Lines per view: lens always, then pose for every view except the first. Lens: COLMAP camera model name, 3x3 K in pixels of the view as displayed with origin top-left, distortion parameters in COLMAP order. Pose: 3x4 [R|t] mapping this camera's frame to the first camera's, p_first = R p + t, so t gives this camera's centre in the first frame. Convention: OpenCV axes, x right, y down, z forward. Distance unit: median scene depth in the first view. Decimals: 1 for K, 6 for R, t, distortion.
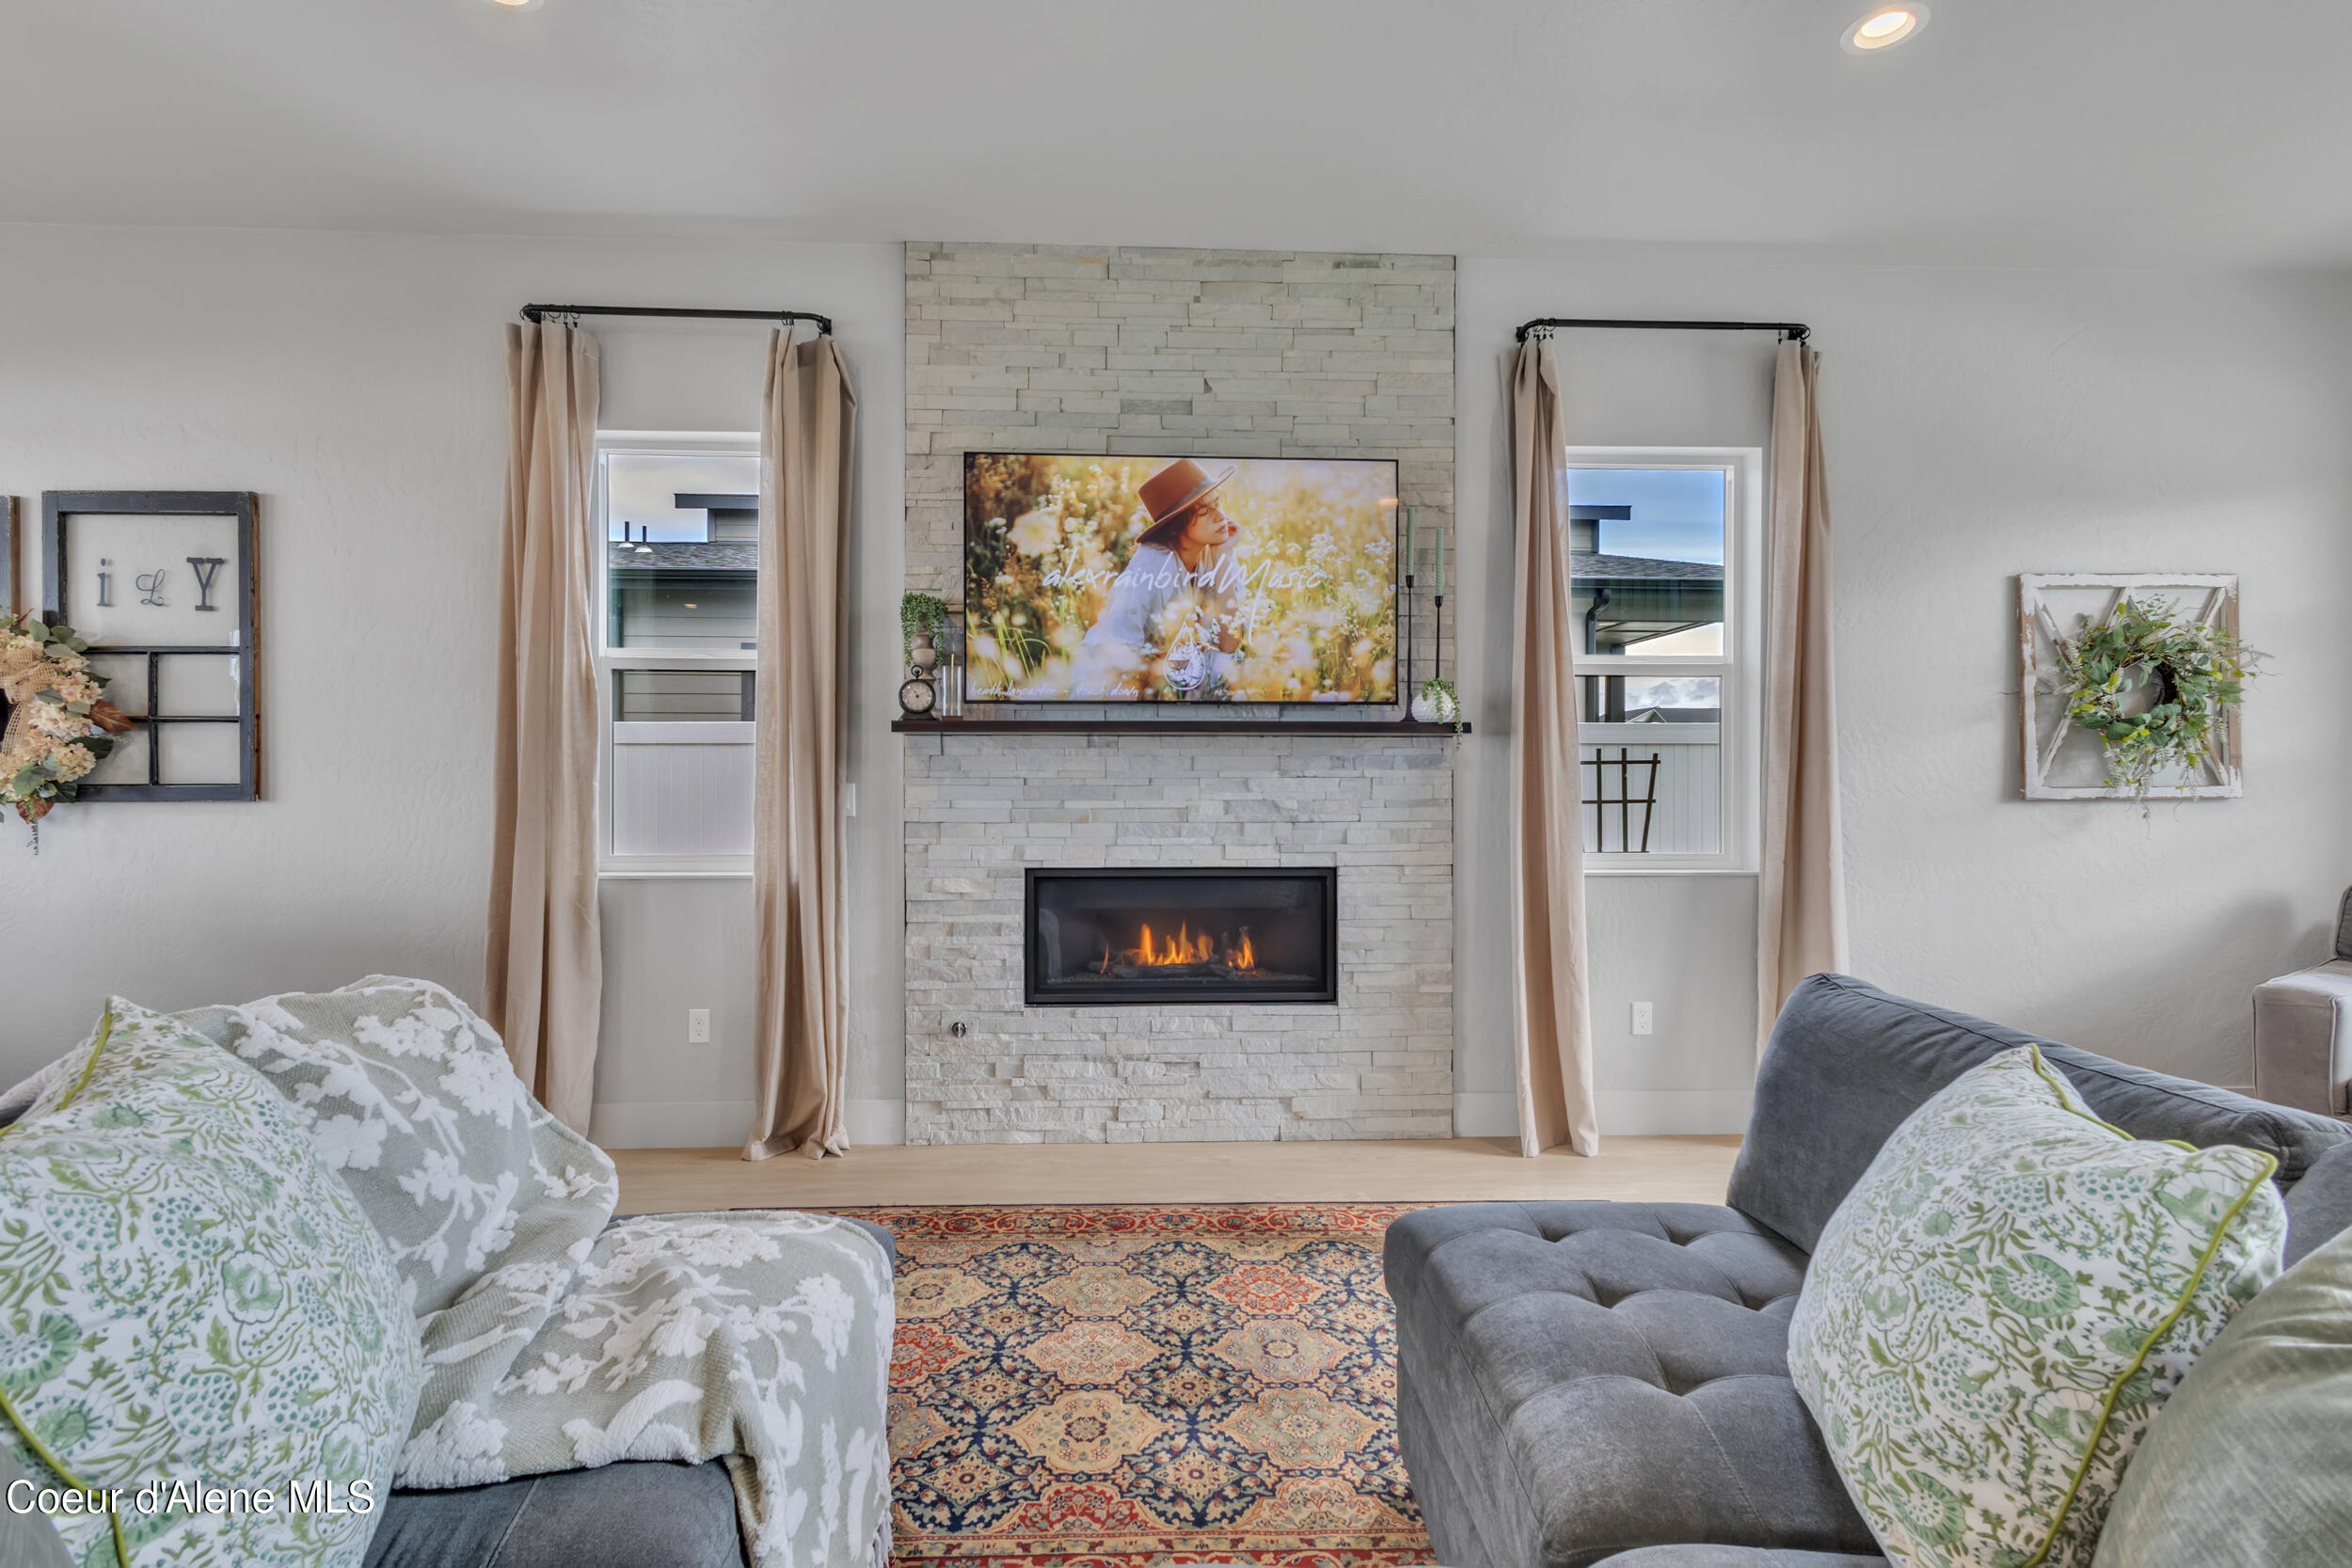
lens RADIAL K [[1075.5, 0, 1175.8], [0, 1075.5, 801.2], [0, 0, 1]] dist [0.008390, -0.000221]
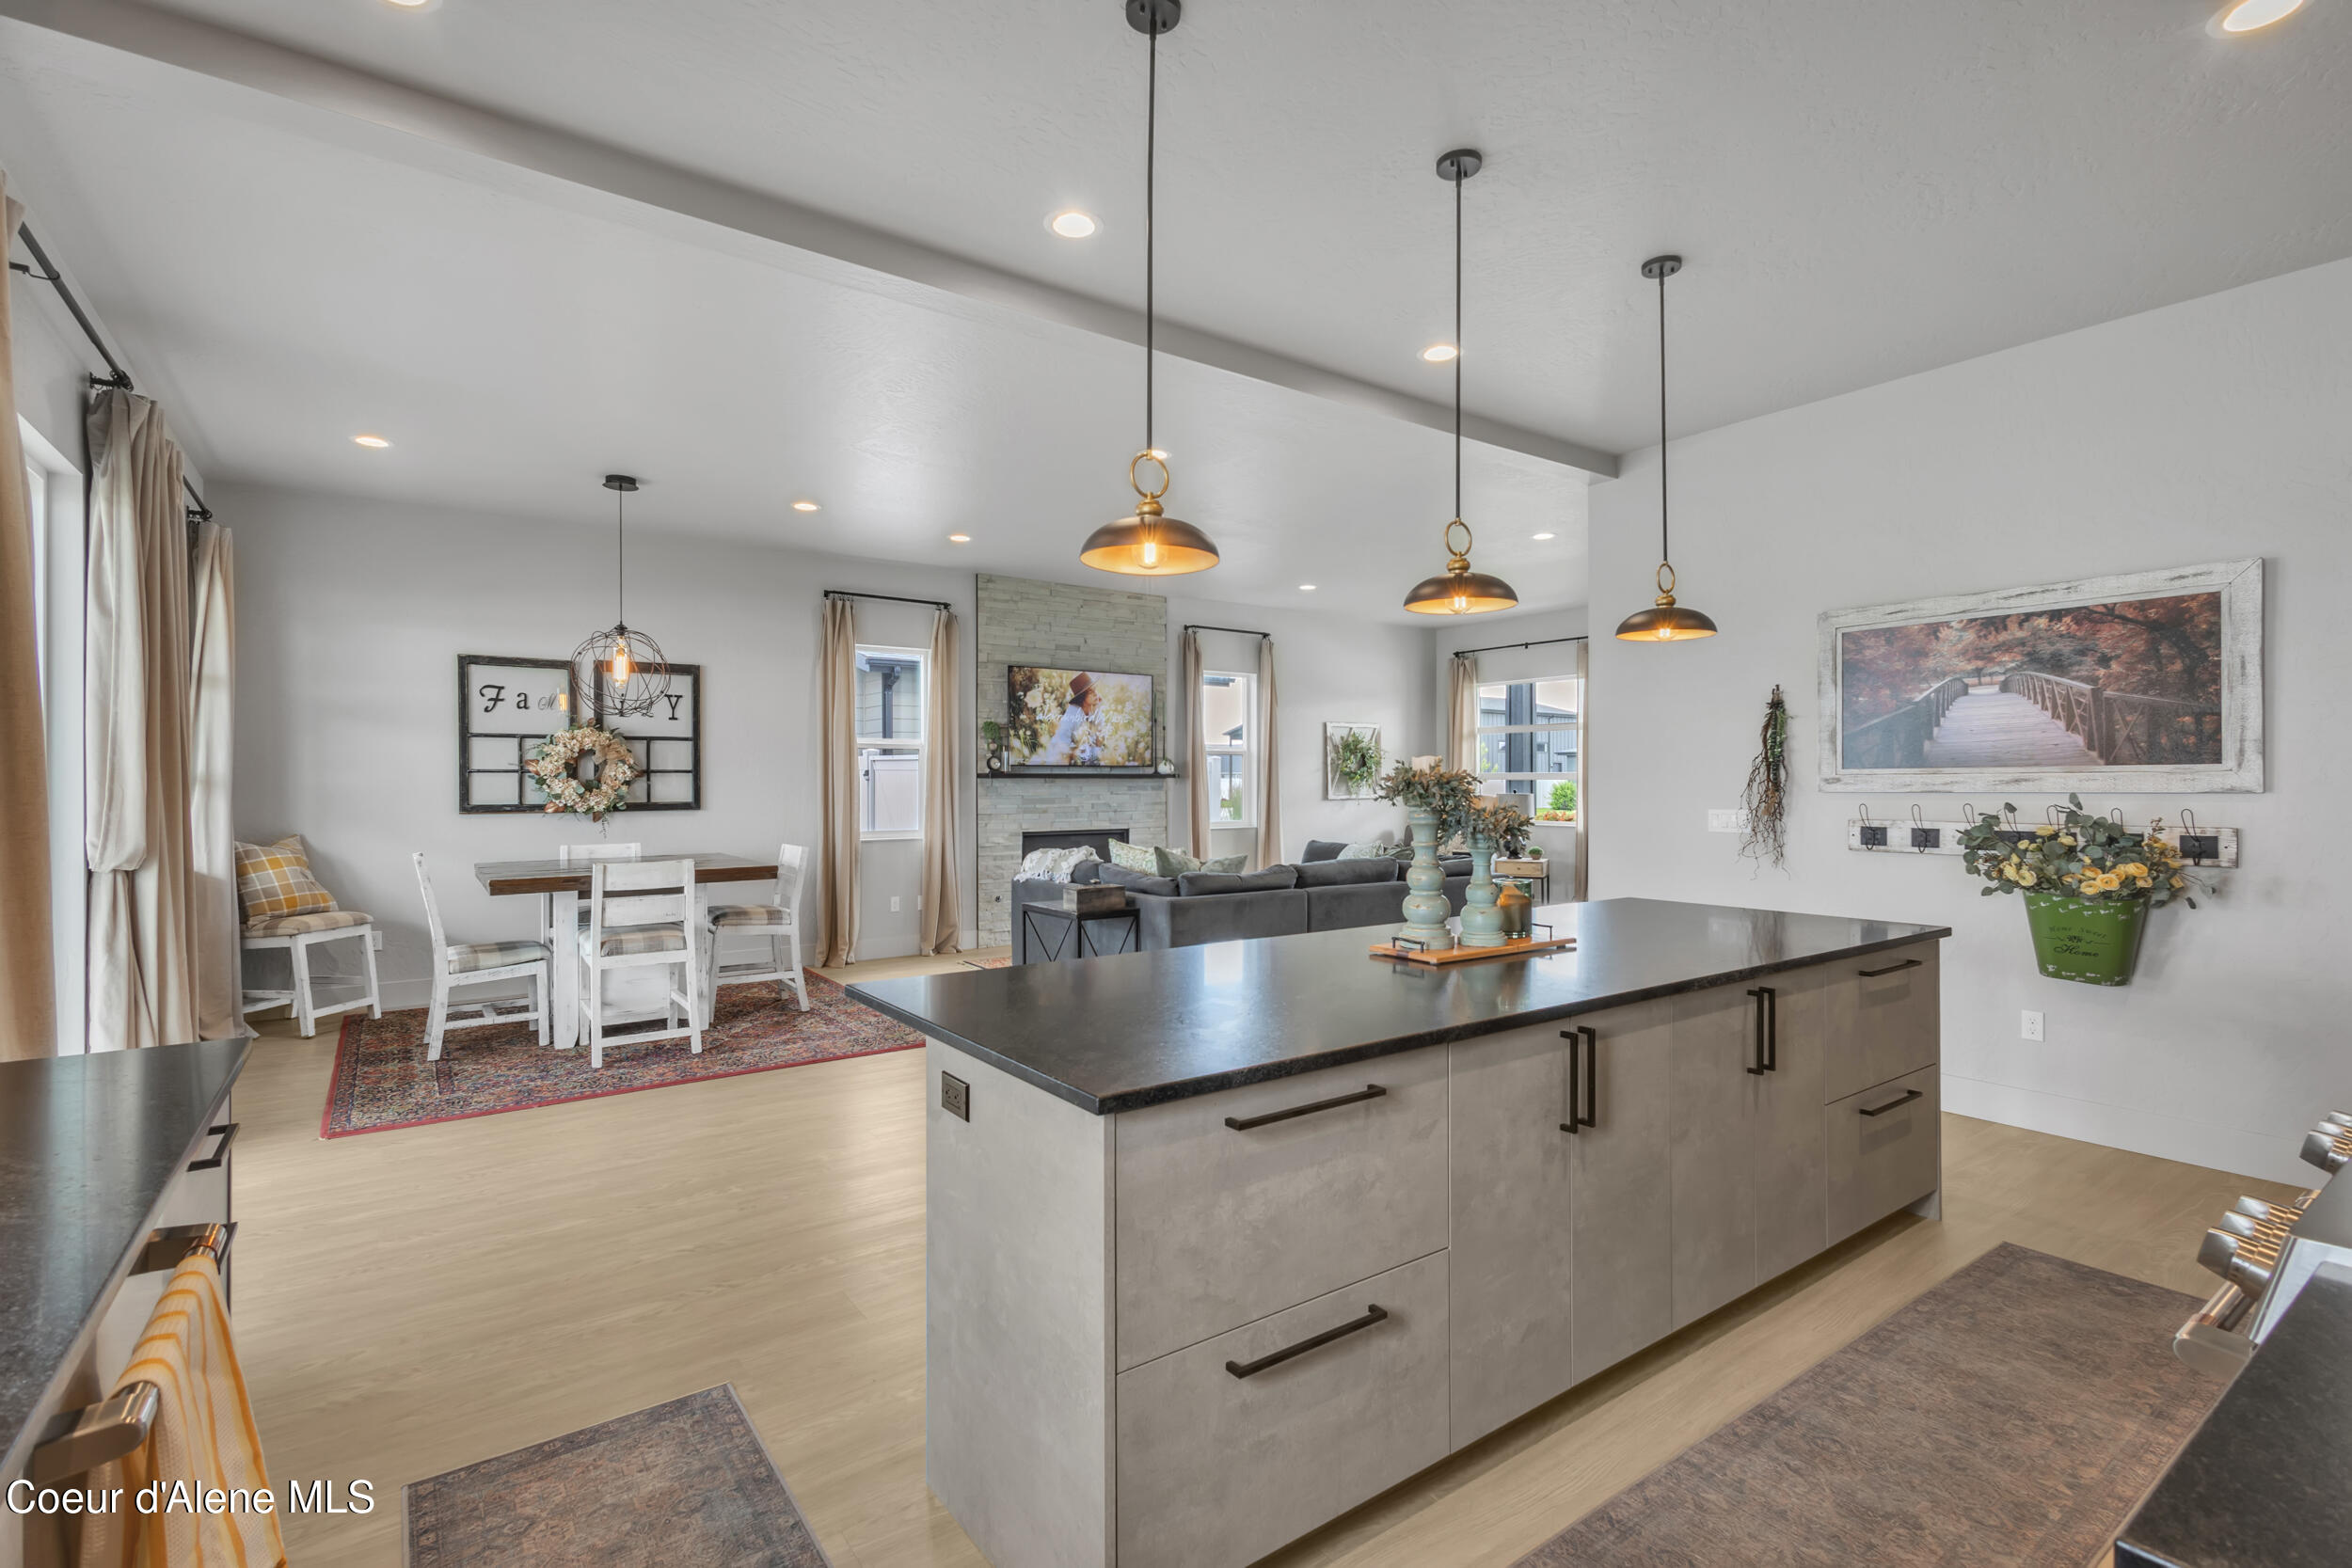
lens RADIAL K [[1075.5, 0, 1166.6], [0, 1075.5, 779.3], [0, 0, 1]] dist [0.008390, -0.000221]
pose [[0.838930, -0.000992, 0.544238, -1.223596], [0.003921, 0.999983, -0.004222, -0.047269], [-0.544225, 0.005676, 0.838920, -1.265366]]
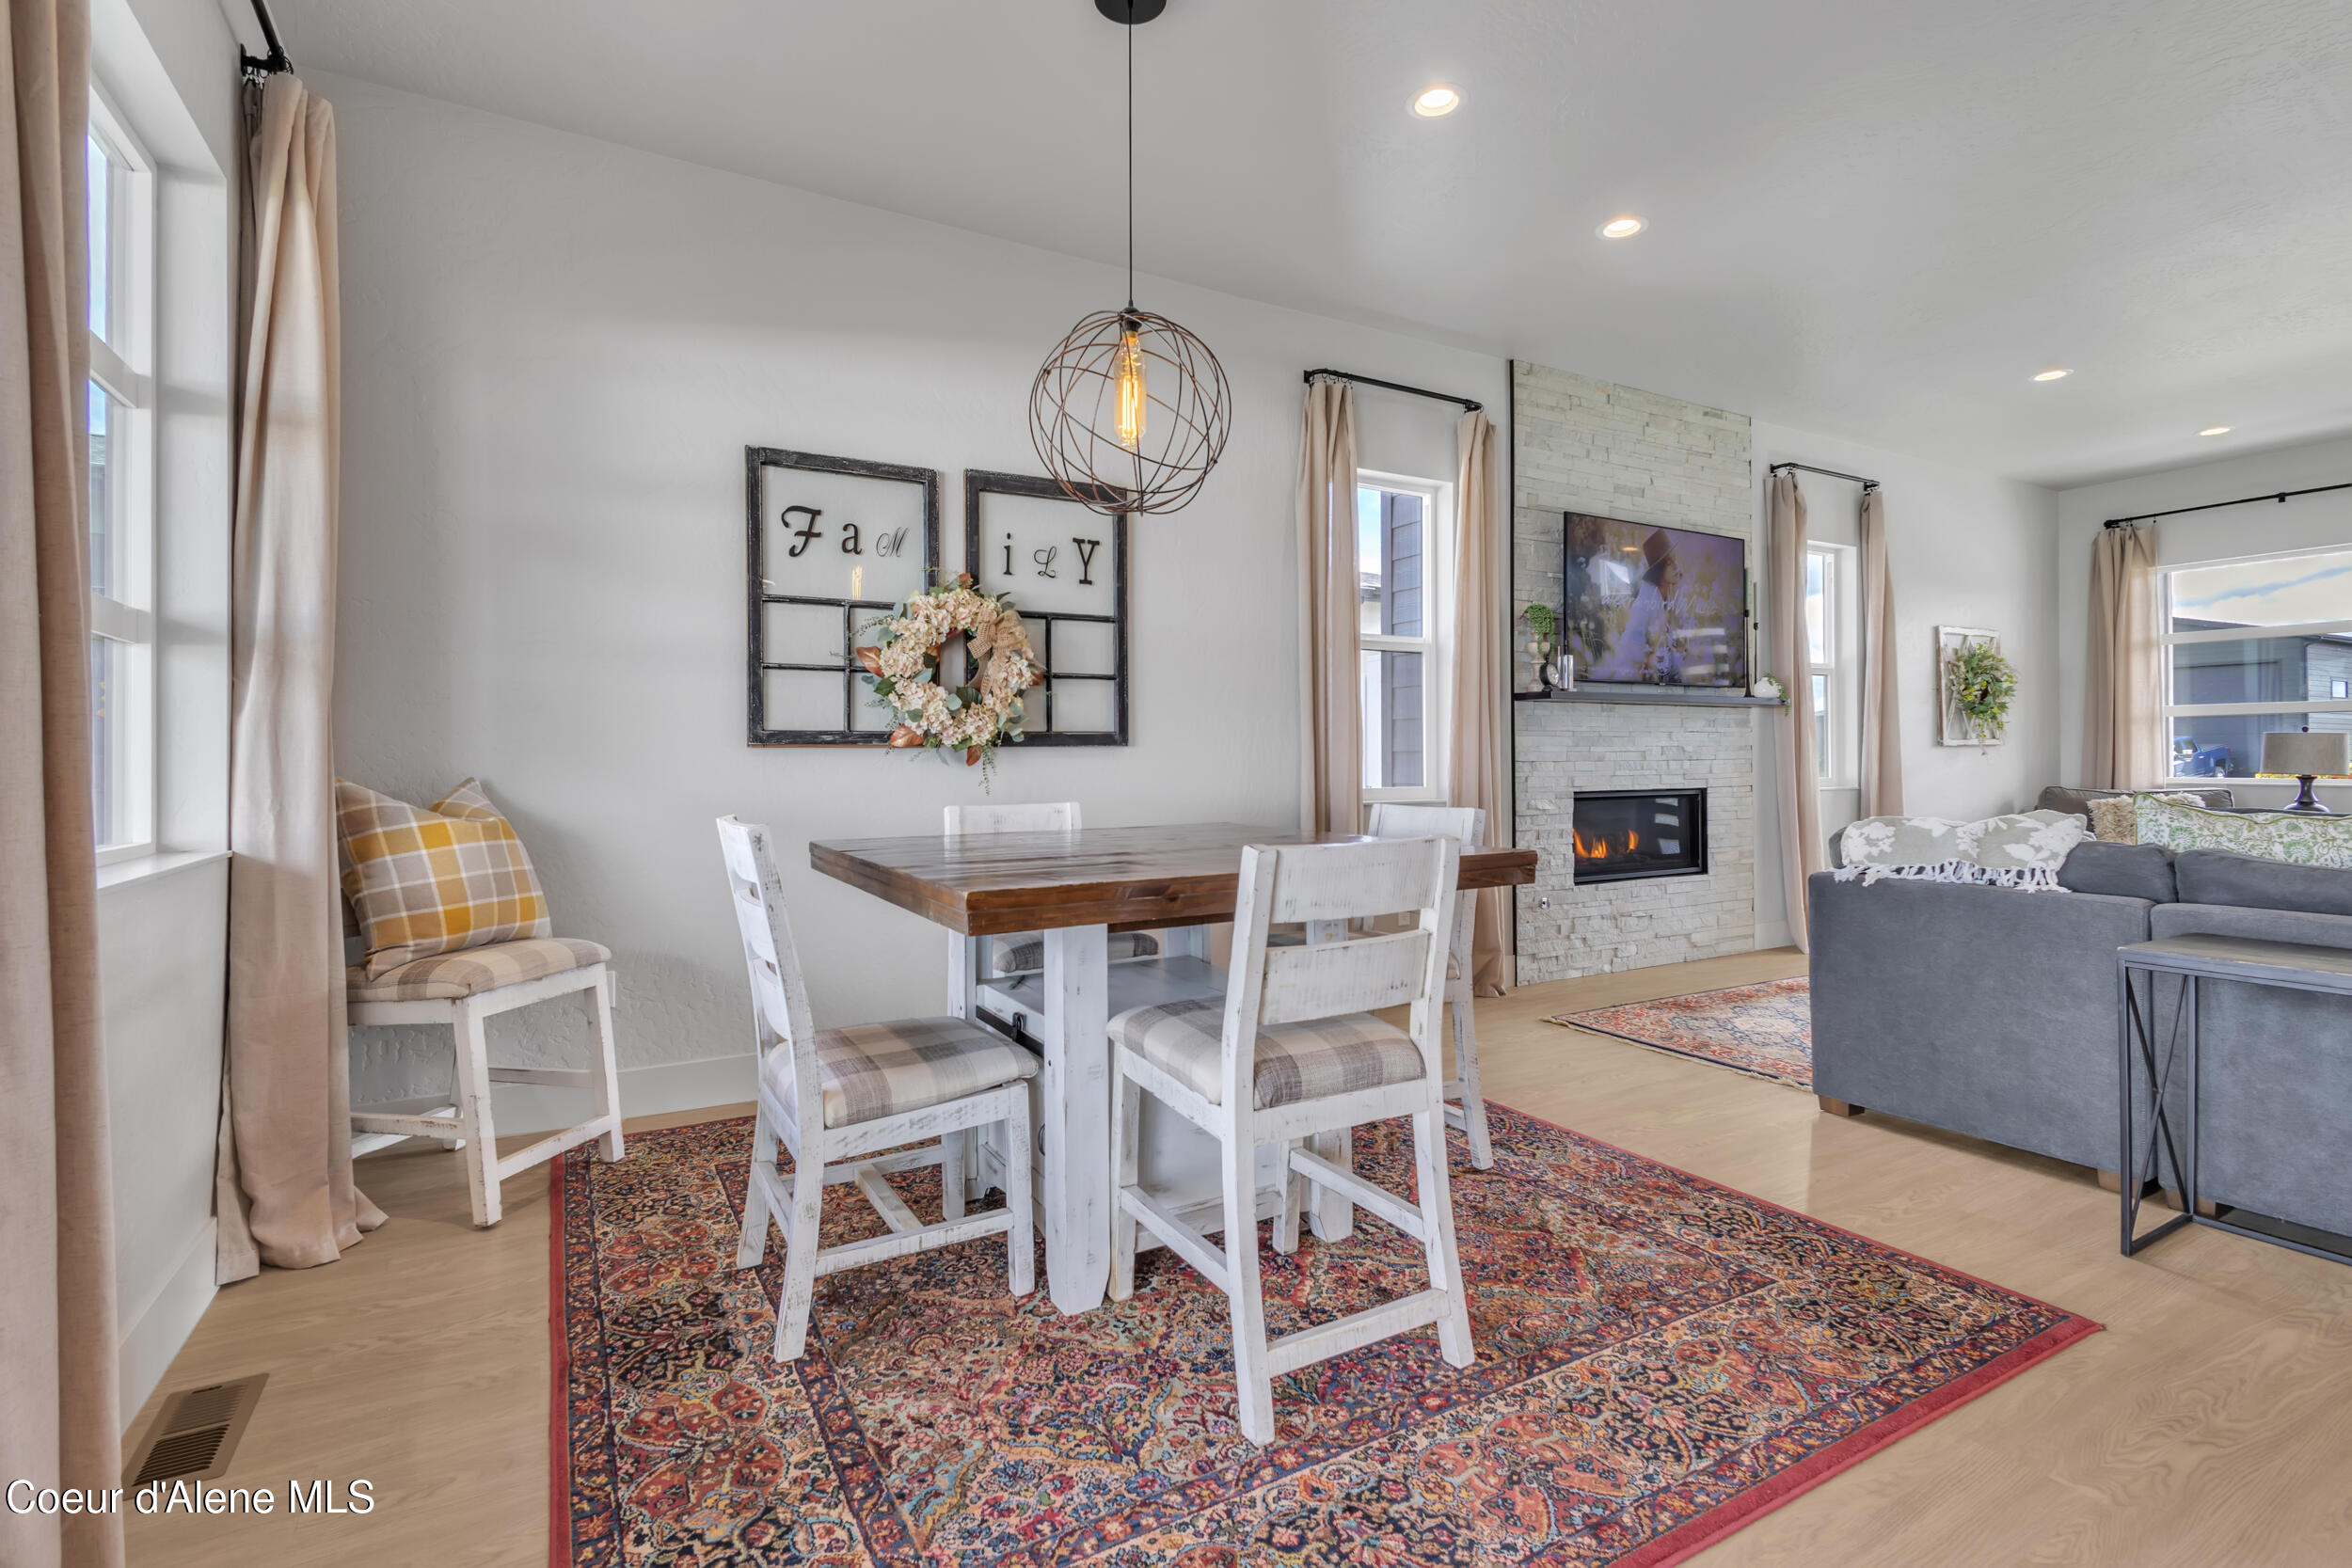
lens RADIAL K [[1075.5, 0, 1155.4], [0, 1075.5, 752.2], [0, 0, 1]] dist [0.008390, -0.000221]
pose [[0.895652, -0.002493, 0.444748, -1.339640], [0.006888, 0.999942, -0.008265, 0.016349], [-0.444702, 0.010466, 0.895617, -0.075238]]
